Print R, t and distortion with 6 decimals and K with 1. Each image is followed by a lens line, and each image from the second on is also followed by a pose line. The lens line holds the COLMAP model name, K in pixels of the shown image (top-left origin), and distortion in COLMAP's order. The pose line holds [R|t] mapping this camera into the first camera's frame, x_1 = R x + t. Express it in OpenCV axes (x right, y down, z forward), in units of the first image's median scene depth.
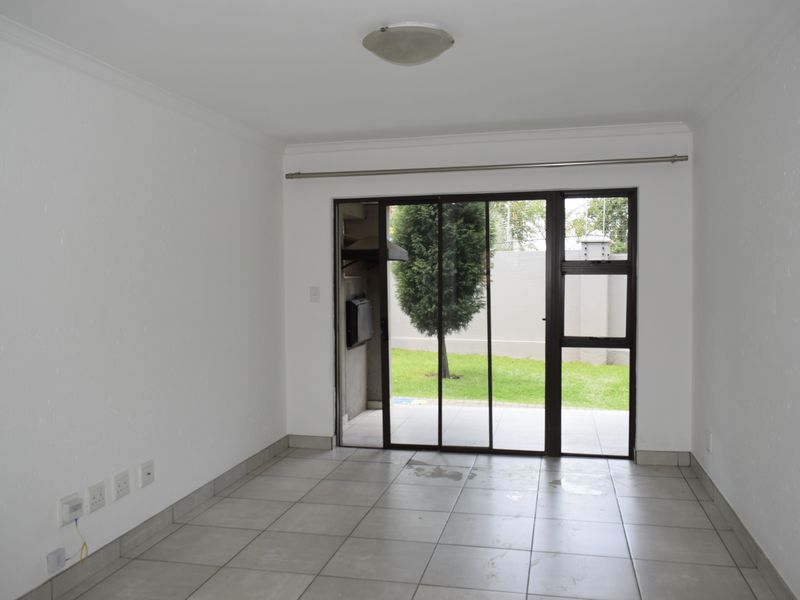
lens RADIAL K [[700.5, 0, 400.2], [0, 700.5, 299.7], [0, 0, 1]] dist [-0.009040, 0.000396]
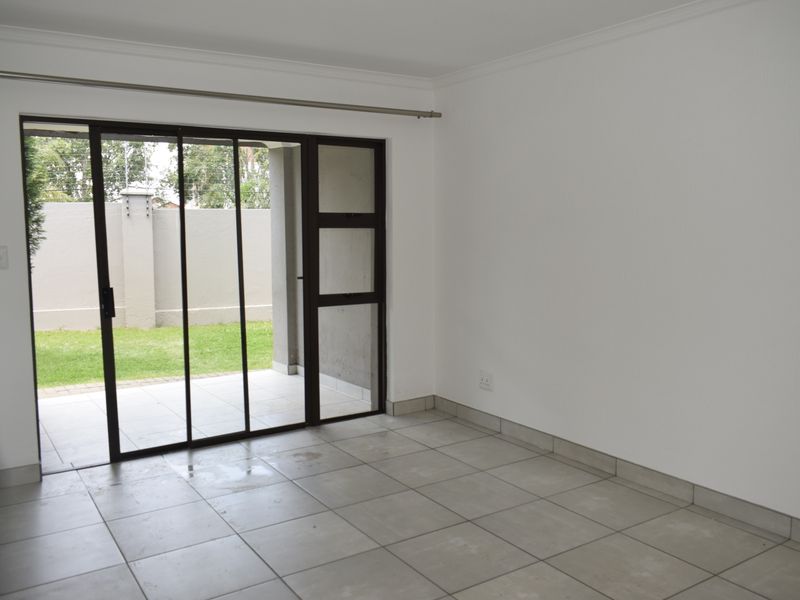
lens RADIAL K [[700.5, 0, 400.2], [0, 700.5, 300.7], [0, 0, 1]] dist [-0.009040, 0.000396]
pose [[0.691395, -0.073374, 0.718741, -0.356722], [0.028869, 0.996841, 0.073994, -0.005758], [-0.721900, -0.030409, 0.691329, 0.283649]]
